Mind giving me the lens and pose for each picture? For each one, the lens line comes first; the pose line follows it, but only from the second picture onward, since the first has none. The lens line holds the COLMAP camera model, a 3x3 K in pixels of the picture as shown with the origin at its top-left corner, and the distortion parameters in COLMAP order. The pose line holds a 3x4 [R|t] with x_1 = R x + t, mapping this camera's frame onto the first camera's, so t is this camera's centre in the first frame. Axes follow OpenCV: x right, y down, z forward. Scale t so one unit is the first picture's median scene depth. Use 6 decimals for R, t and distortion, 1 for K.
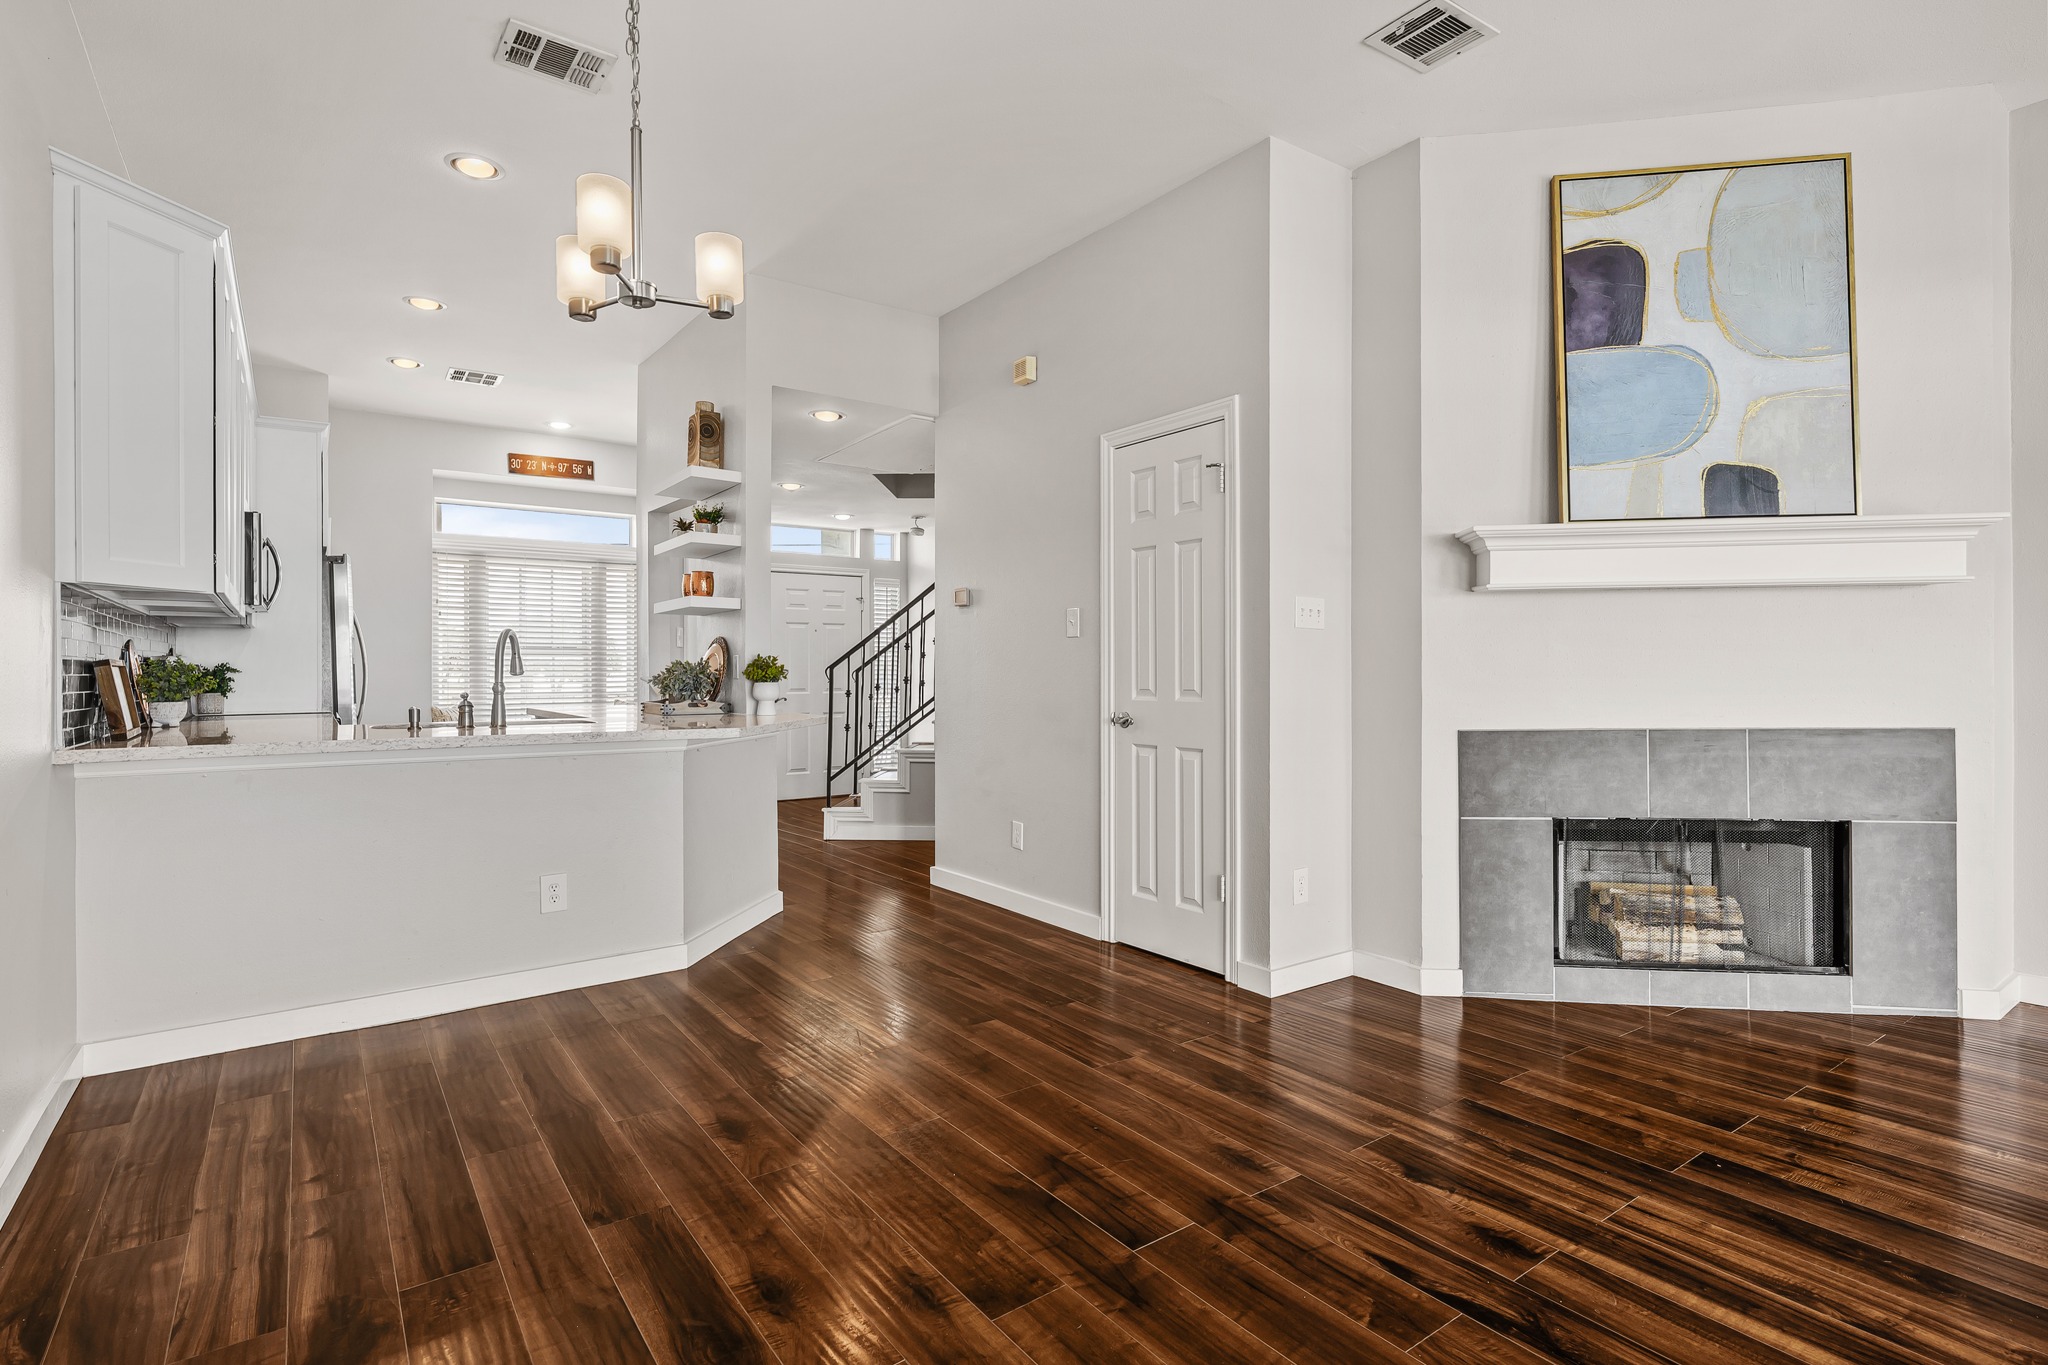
lens RADIAL K [[1013.8, 0, 1020.2], [0, 1013.8, 671.9], [0, 0, 1]] dist [-0.000595, -0.000184]
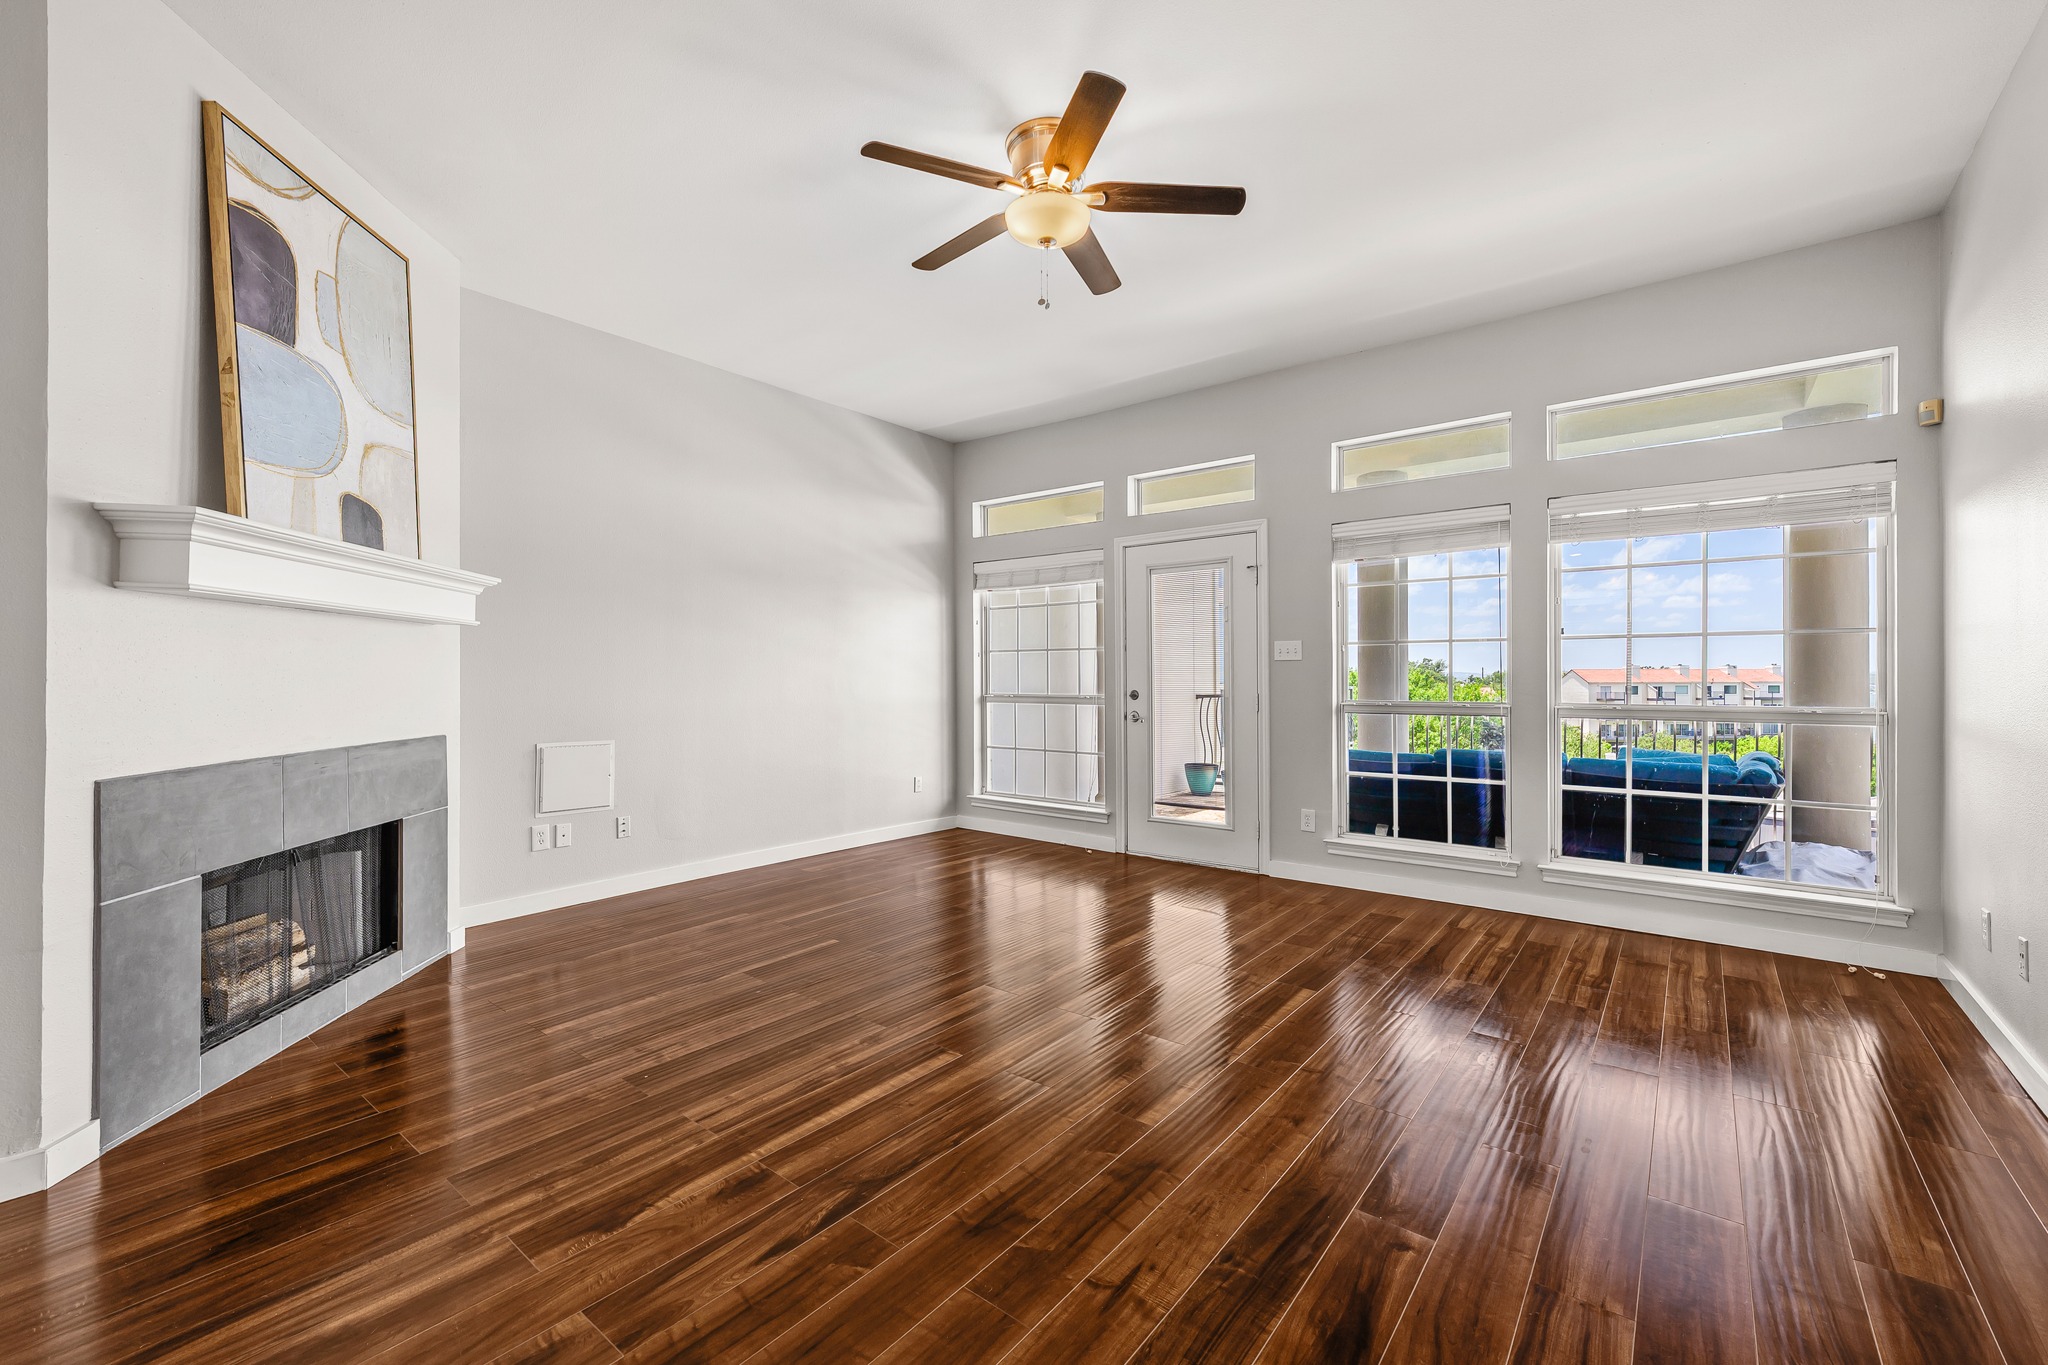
lens RADIAL K [[842.1, 0, 1018.6], [0, 842.1, 677.5], [0, 0, 1]] dist [-0.000279, 0.000071]
pose [[-0.270509, 0.008474, 0.962680, -0.307350], [0.005740, 0.999958, -0.007189, -0.006600], [-0.962700, 0.003581, -0.270546, 0.539122]]
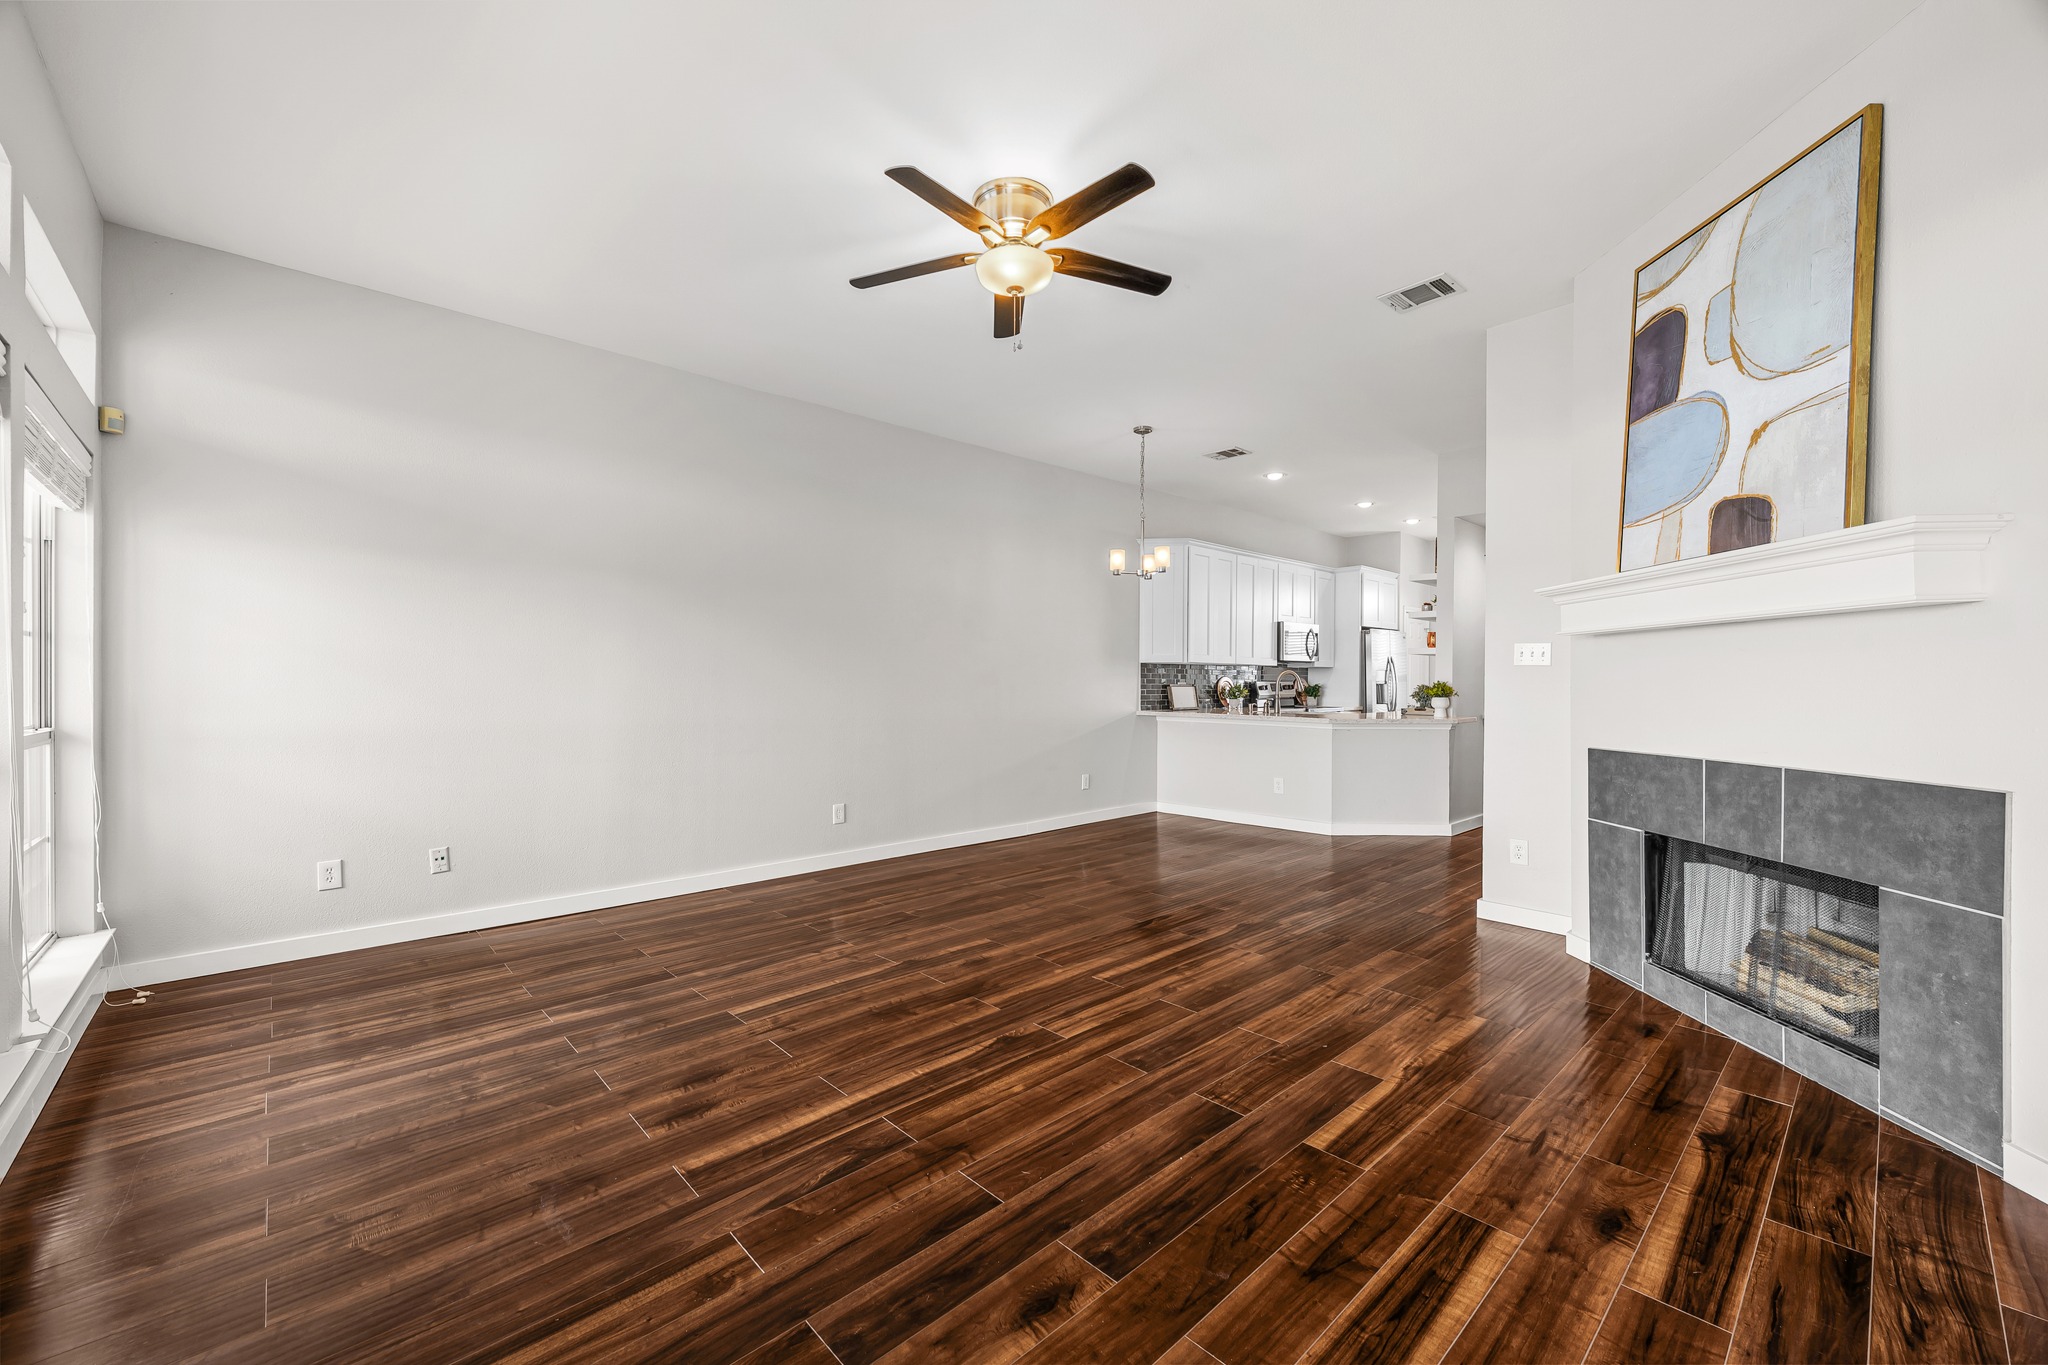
lens RADIAL K [[808.8, 0, 1018.3], [0, 808.8, 684.4], [0, 0, 1]] dist [0.000549, 0.000191]
pose [[0.120265, 0.005619, -0.992726, 1.324271], [-0.004375, 0.999977, 0.005130, -0.021141], [0.992732, 0.003726, 0.120287, 0.192269]]
